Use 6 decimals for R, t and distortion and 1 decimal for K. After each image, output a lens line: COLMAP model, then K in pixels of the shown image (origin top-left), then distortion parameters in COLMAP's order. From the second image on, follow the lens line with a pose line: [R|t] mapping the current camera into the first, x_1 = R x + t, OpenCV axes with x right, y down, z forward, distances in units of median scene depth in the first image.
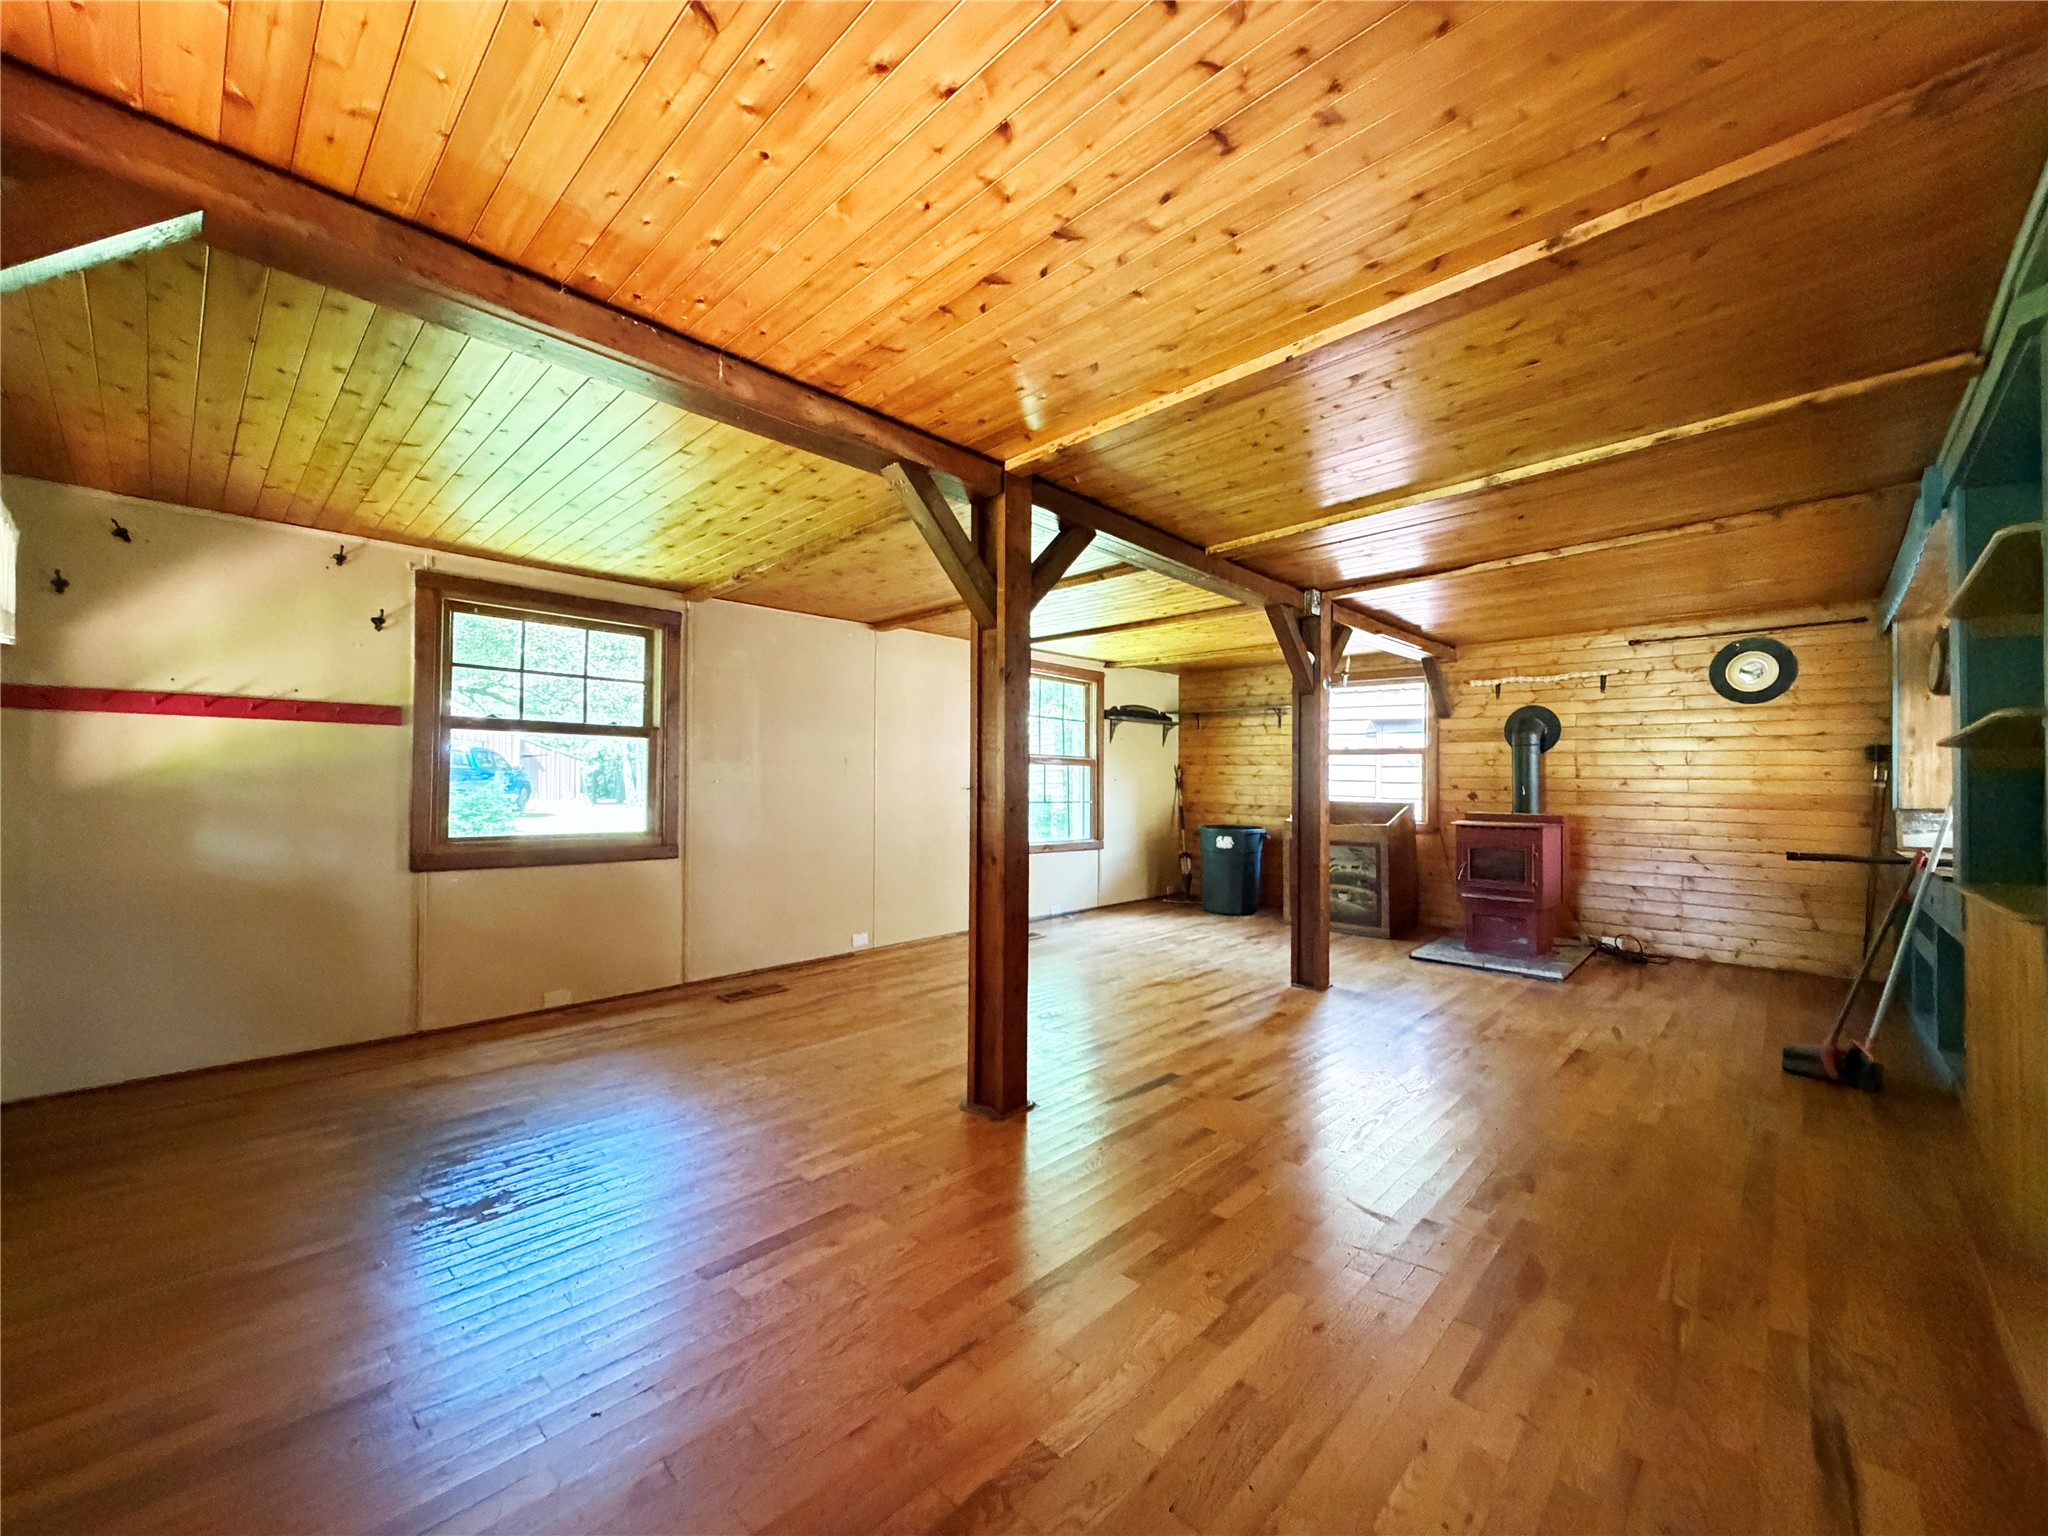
lens RADIAL K [[827.6, 0, 1018.6], [0, 827.6, 775.0], [0, 0, 1]] dist [-0.000854, 0.000326]
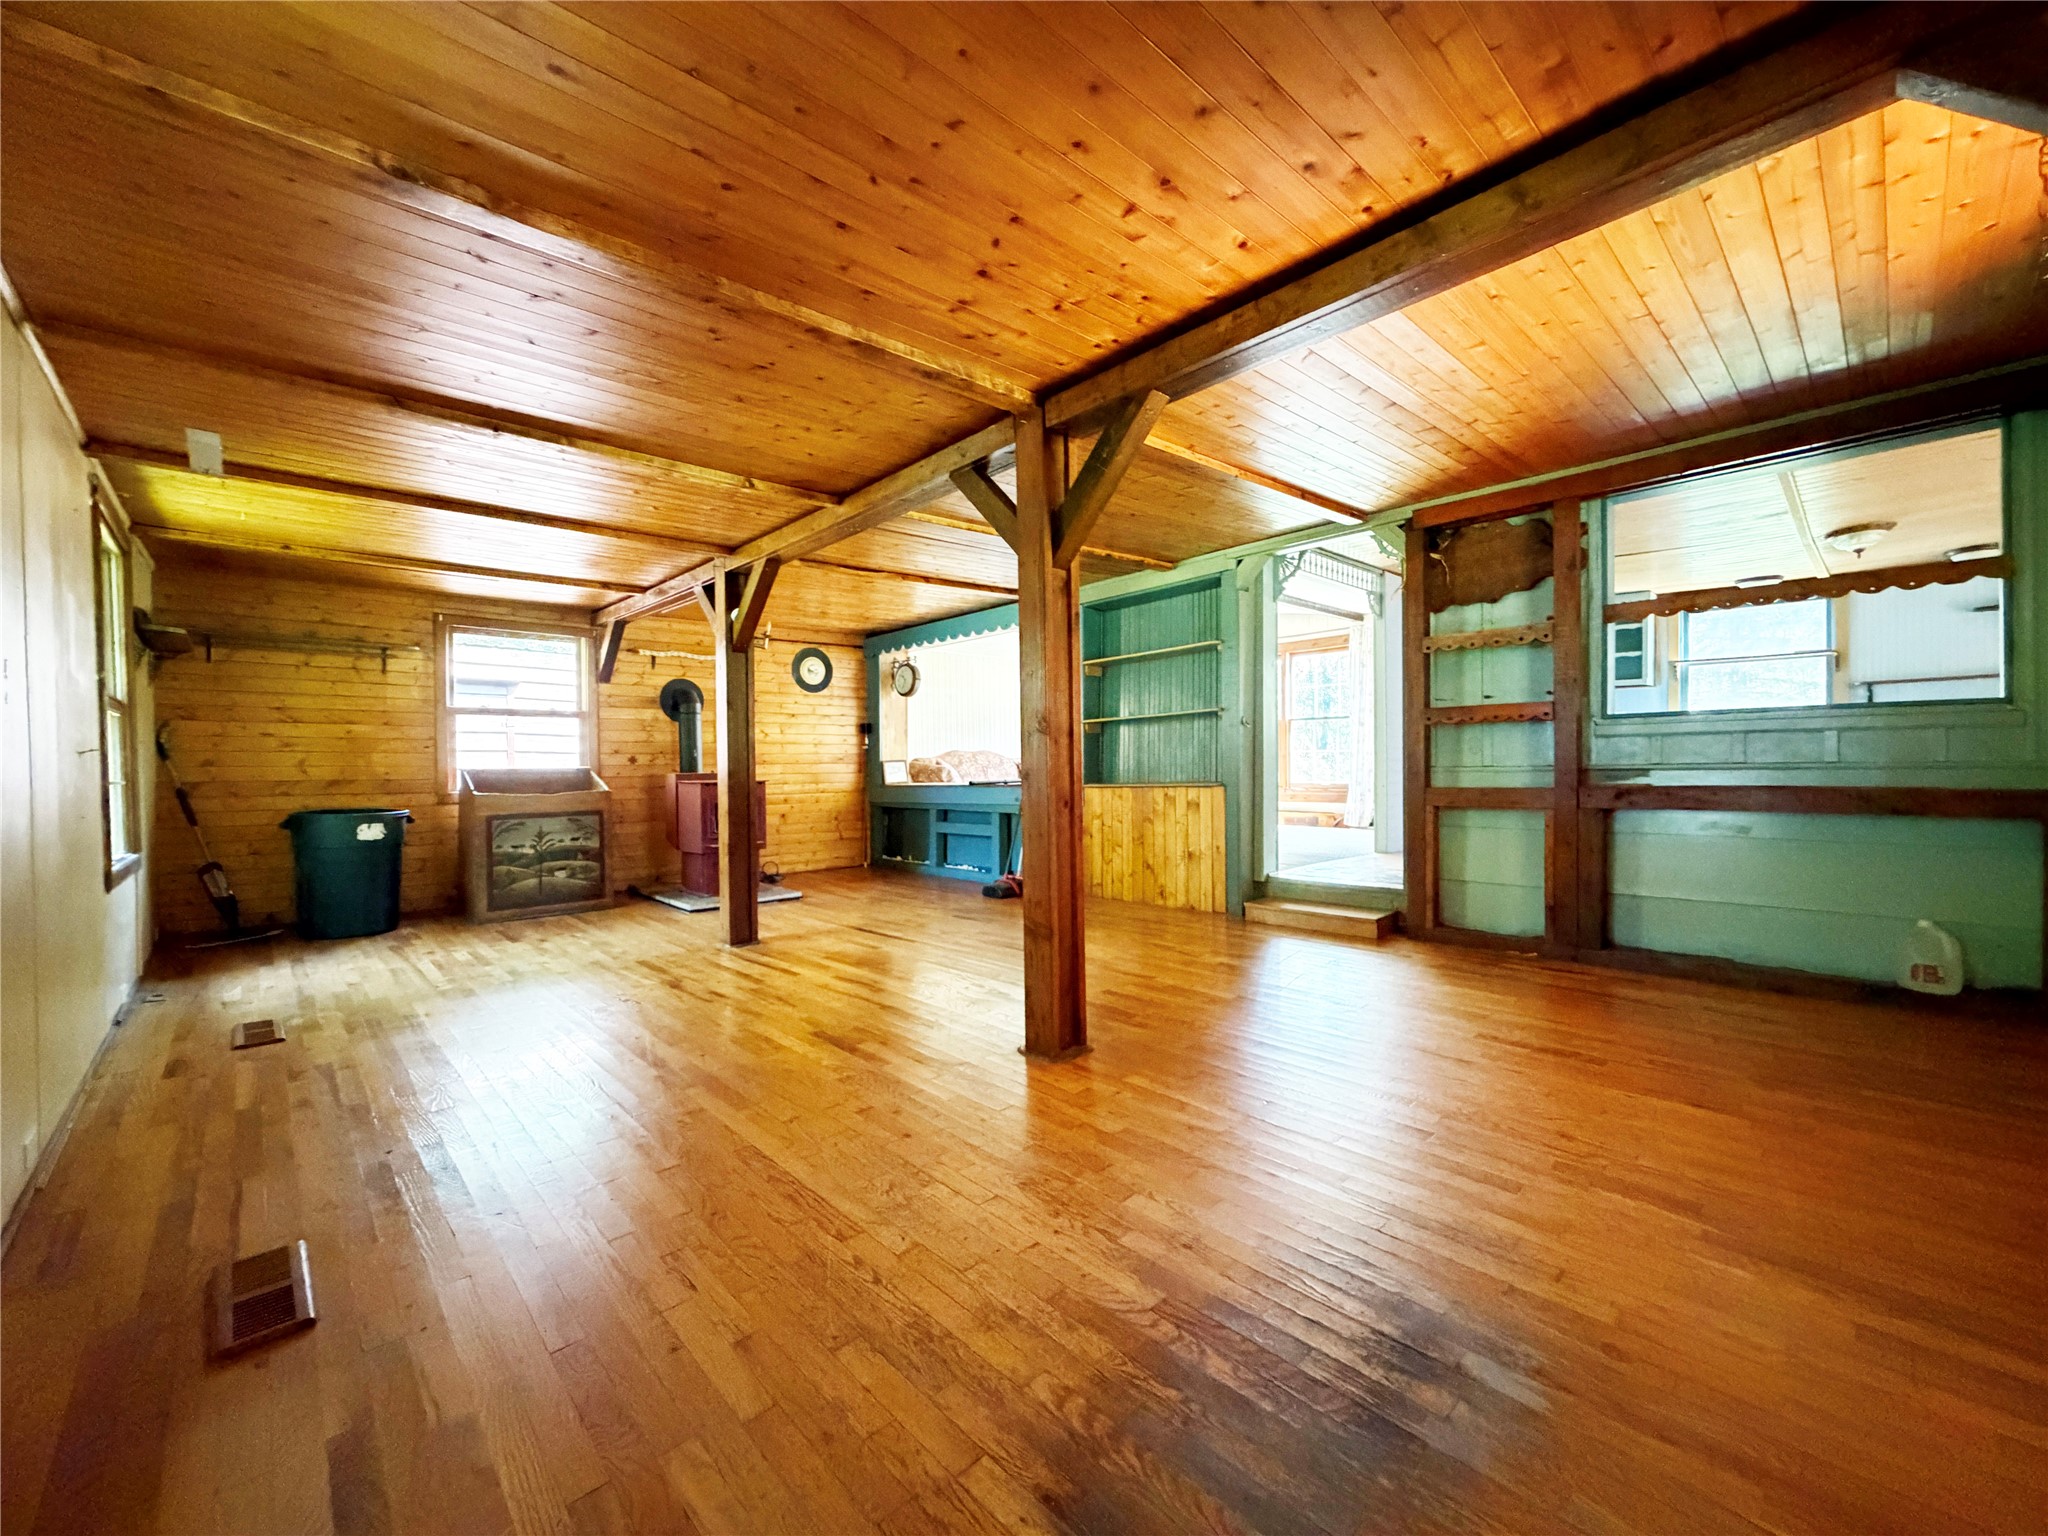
lens RADIAL K [[827.6, 0, 1019.1], [0, 827.6, 767.8], [0, 0, 1]] dist [-0.000854, 0.000326]
pose [[0.047575, -0.018421, 0.998698, -0.484437], [0.006616, 0.999814, 0.018127, 0.020096], [-0.998846, 0.005745, 0.047688, 0.473535]]
